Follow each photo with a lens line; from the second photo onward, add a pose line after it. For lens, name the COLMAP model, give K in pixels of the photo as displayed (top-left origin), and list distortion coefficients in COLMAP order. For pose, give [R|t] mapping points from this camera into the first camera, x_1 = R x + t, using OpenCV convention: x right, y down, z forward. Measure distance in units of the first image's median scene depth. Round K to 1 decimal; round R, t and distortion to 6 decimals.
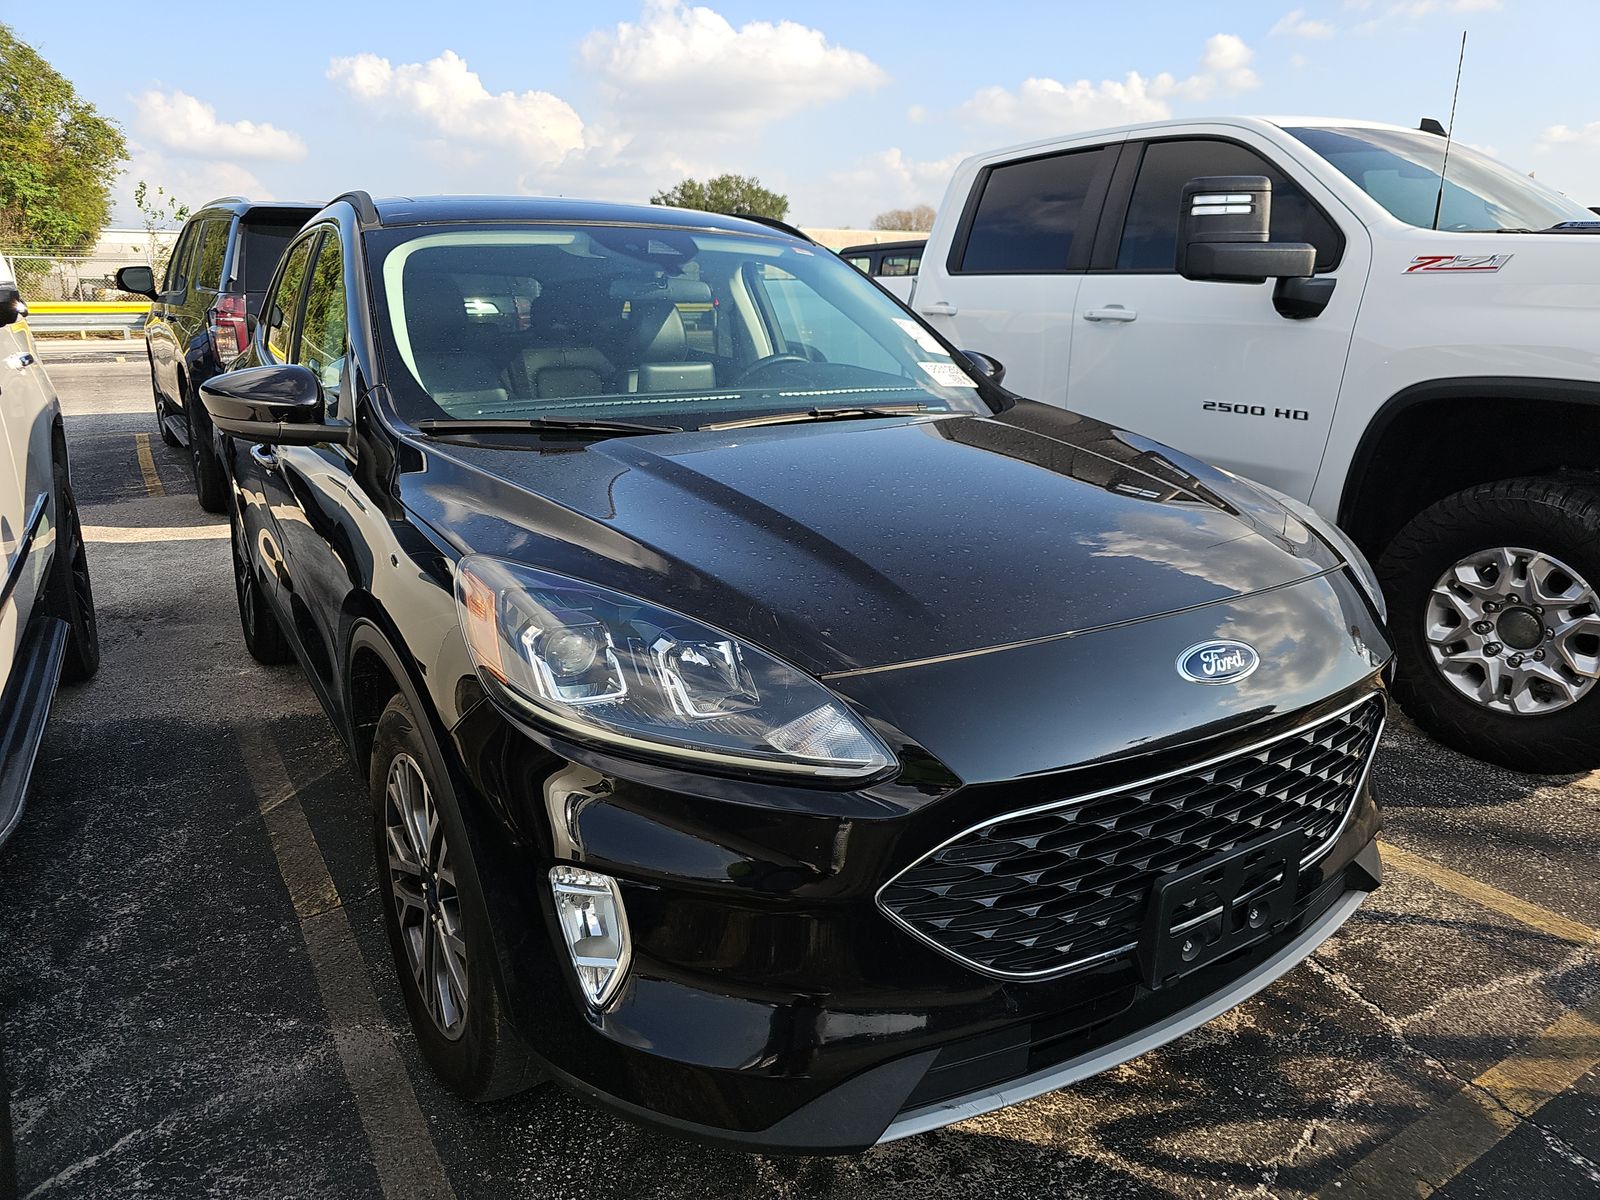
lens RADIAL K [[1113.6, 0, 747.2], [0, 1113.6, 567.1], [0, 0, 1]] dist [0.036760, -0.034725]
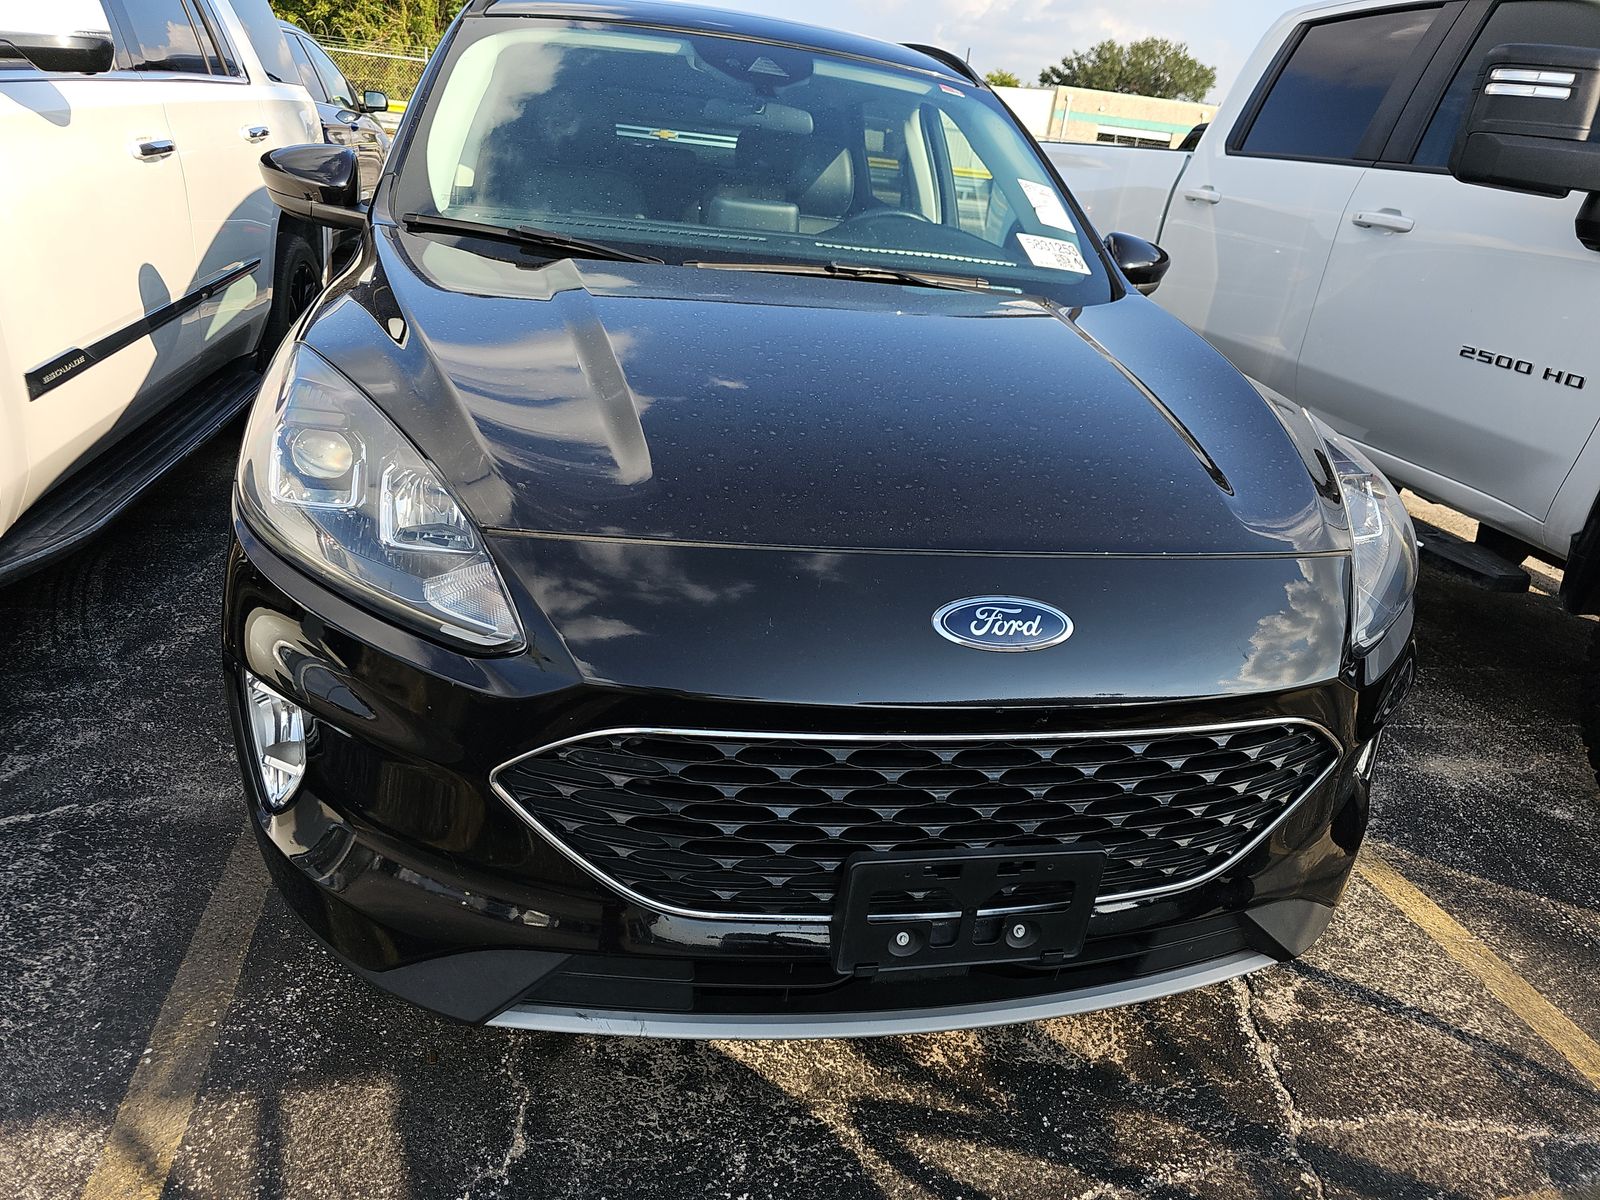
lens RADIAL K [[1083.0, 0, 810.6], [0, 1083.0, 596.1], [0, 0, 1]] dist [0.039534, -0.038717]
pose [[0.931107, 0.226286, -0.286067, 0.370032], [-0.186019, 0.969229, 0.161220, -0.023867], [0.313746, -0.096899, 0.944549, 0.168547]]
